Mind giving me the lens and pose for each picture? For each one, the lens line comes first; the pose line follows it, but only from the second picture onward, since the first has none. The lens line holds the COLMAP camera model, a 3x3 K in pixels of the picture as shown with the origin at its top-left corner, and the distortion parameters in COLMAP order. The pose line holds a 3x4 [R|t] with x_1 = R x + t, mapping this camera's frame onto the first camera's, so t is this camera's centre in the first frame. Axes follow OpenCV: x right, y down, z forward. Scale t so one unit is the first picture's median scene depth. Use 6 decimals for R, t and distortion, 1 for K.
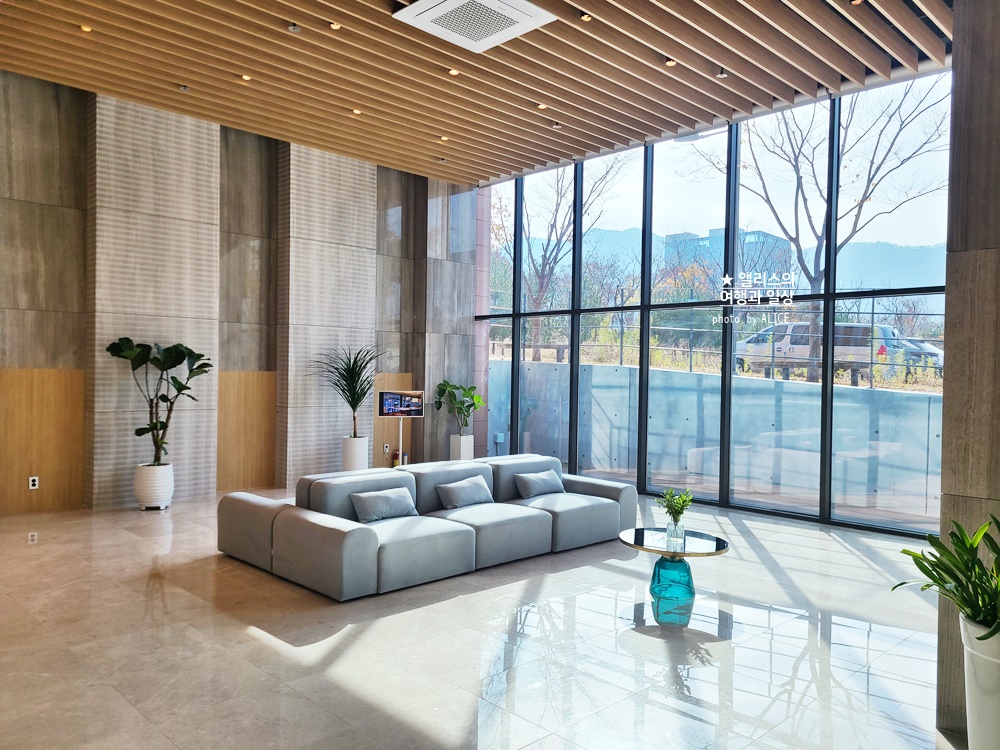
lens RADIAL K [[744.4, 0, 503.2], [0, 744.4, 372.4], [0, 0, 1]] dist [0.037184, -0.011599]
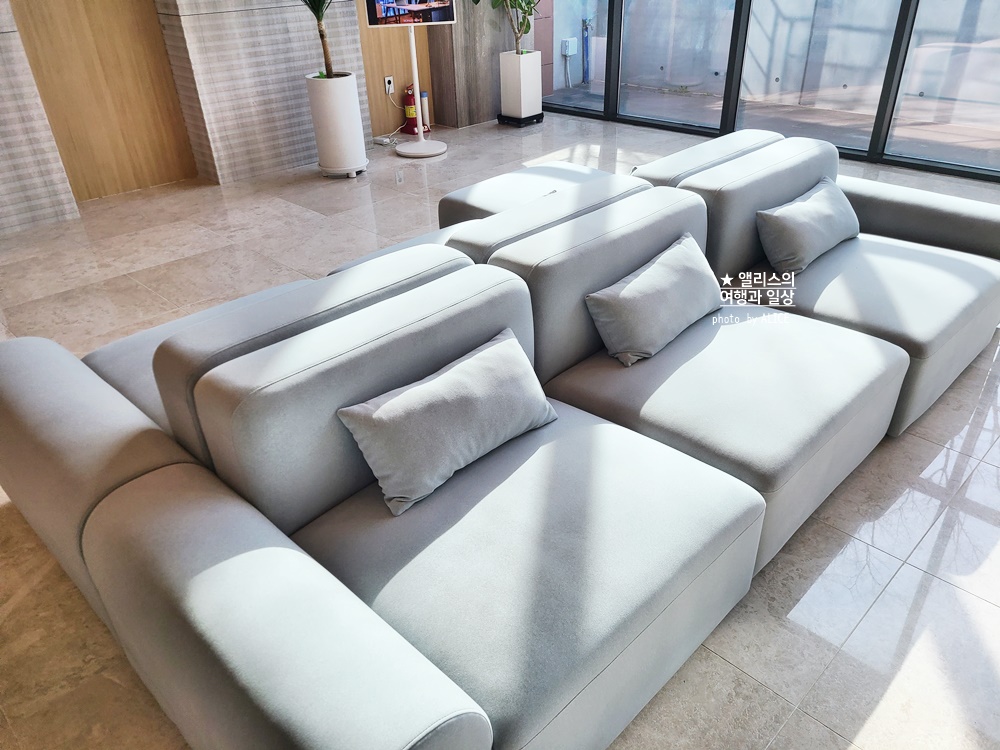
lens RADIAL K [[744.4, 0, 510.1], [0, 744.4, 379.8], [0, 0, 1]] dist [0.037184, -0.011599]
pose [[0.998947, -0.045143, -0.008181, -0.078224], [0.042885, 0.855463, 0.516086, 0.004894], [-0.016299, -0.515893, 0.856498, 0.438965]]
